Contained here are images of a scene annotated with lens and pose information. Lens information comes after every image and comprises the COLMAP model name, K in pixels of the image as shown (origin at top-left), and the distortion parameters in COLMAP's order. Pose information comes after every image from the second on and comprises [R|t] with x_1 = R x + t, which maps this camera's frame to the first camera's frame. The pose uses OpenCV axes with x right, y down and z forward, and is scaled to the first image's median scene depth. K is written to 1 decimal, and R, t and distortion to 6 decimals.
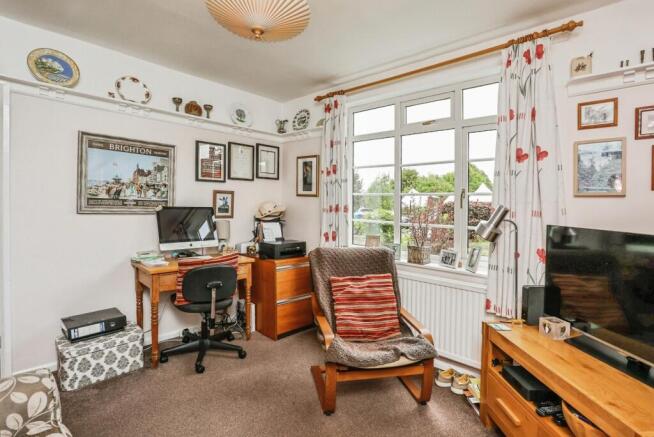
lens RADIAL K [[329.0, 0, 324.1], [0, 329.0, 207.8], [0, 0, 1]] dist [-0.001488, -0.000485]
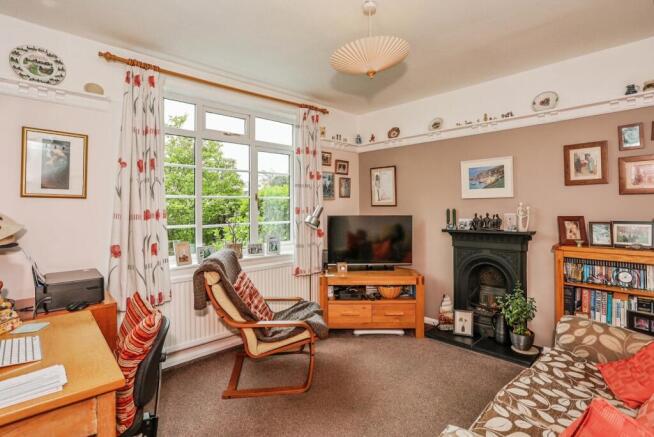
lens RADIAL K [[345.5, 0, 327.6], [0, 345.5, 202.3], [0, 0, 1]] dist [0.001061, 0.000642]
pose [[0.045404, -0.007165, 0.998943, -0.825253], [0.024925, 0.999671, 0.006037, -0.021961], [-0.998658, 0.024625, 0.045568, 0.590213]]
